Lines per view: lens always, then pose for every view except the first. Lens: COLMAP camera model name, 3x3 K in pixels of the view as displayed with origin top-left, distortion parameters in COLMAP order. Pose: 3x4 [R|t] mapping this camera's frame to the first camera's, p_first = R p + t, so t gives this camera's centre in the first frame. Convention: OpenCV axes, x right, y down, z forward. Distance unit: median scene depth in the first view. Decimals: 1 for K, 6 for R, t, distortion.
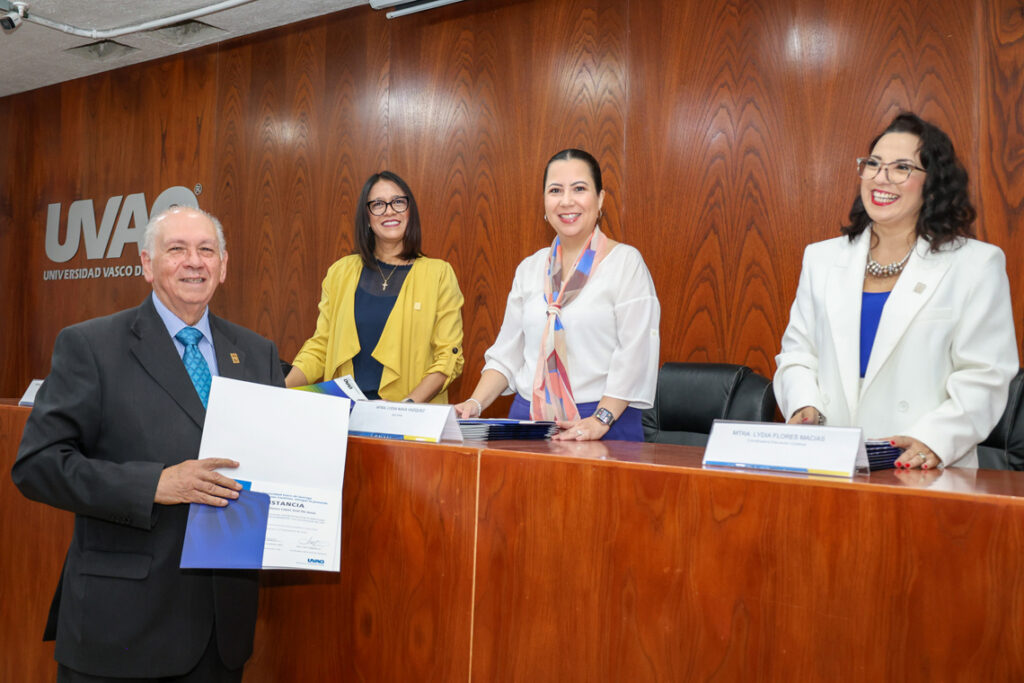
lens RADIAL K [[1070.7, 0, 505.2], [0, 1070.7, 343.0], [0, 0, 1]] dist [0.006527, 0.000000]
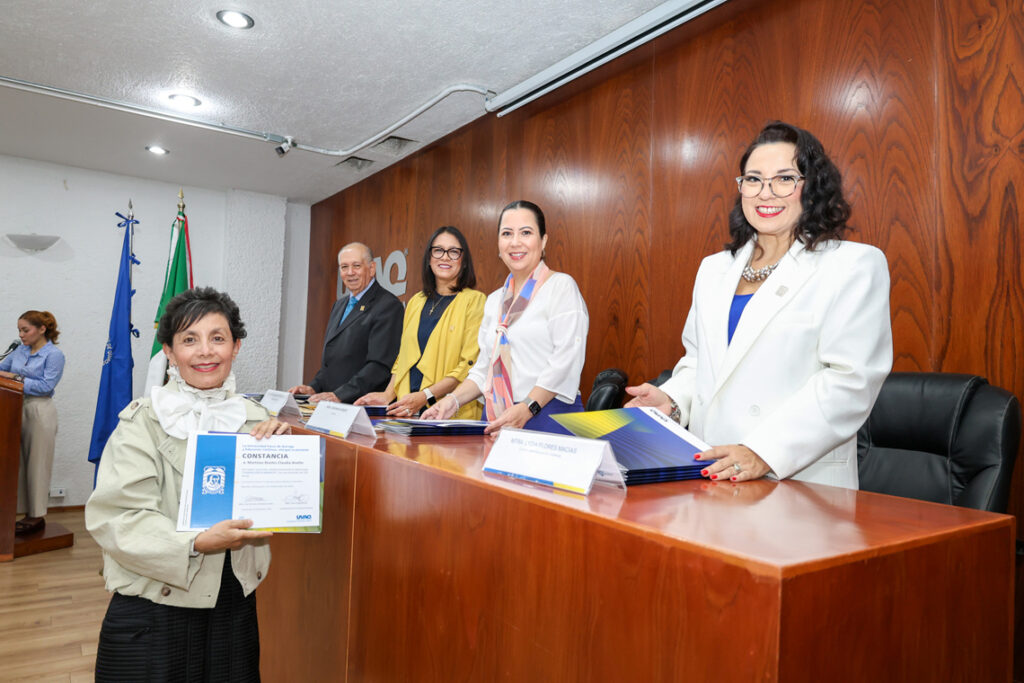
lens RADIAL K [[703.4, 0, 510.7], [0, 703.4, 345.8], [0, 0, 1]] dist [-0.004508, 0.005953]
pose [[0.948063, -0.011958, -0.317857, 0.194080], [0.007278, 0.999847, -0.015908, 0.002278], [0.317999, 0.012769, 0.948005, 0.167603]]
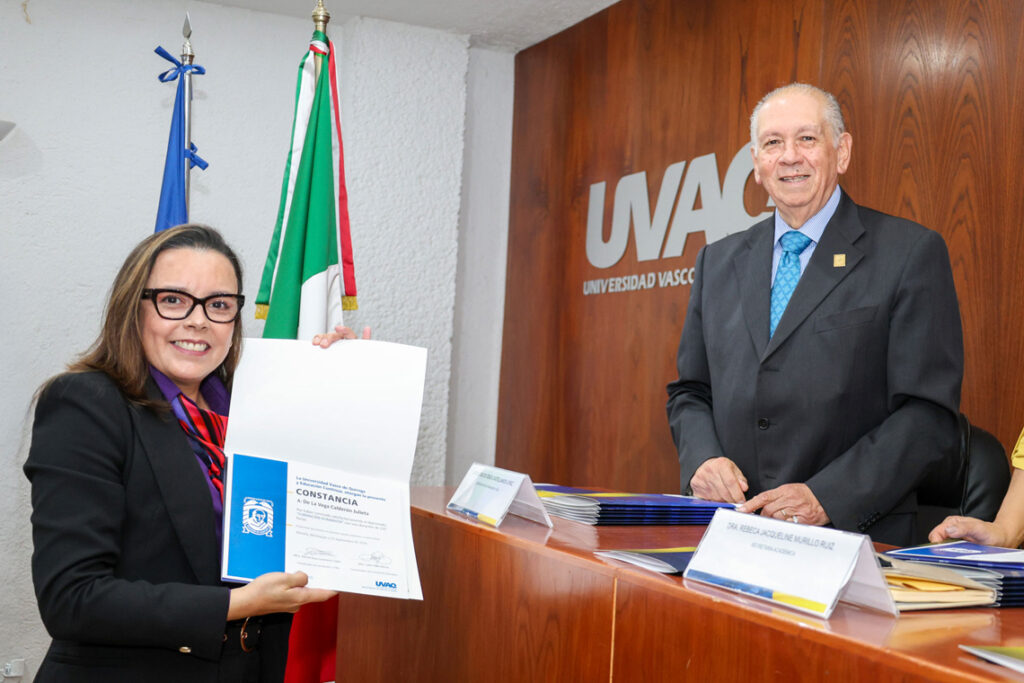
lens RADIAL K [[1356.2, 0, 535.9], [0, 1356.2, 323.7], [0, 0, 1]] dist [0.066875, 0.000000]
pose [[0.879572, -0.014170, -0.475555, -0.061174], [-0.006944, 0.999068, -0.042613, -0.003801], [0.475716, 0.040784, 0.878653, 0.317320]]
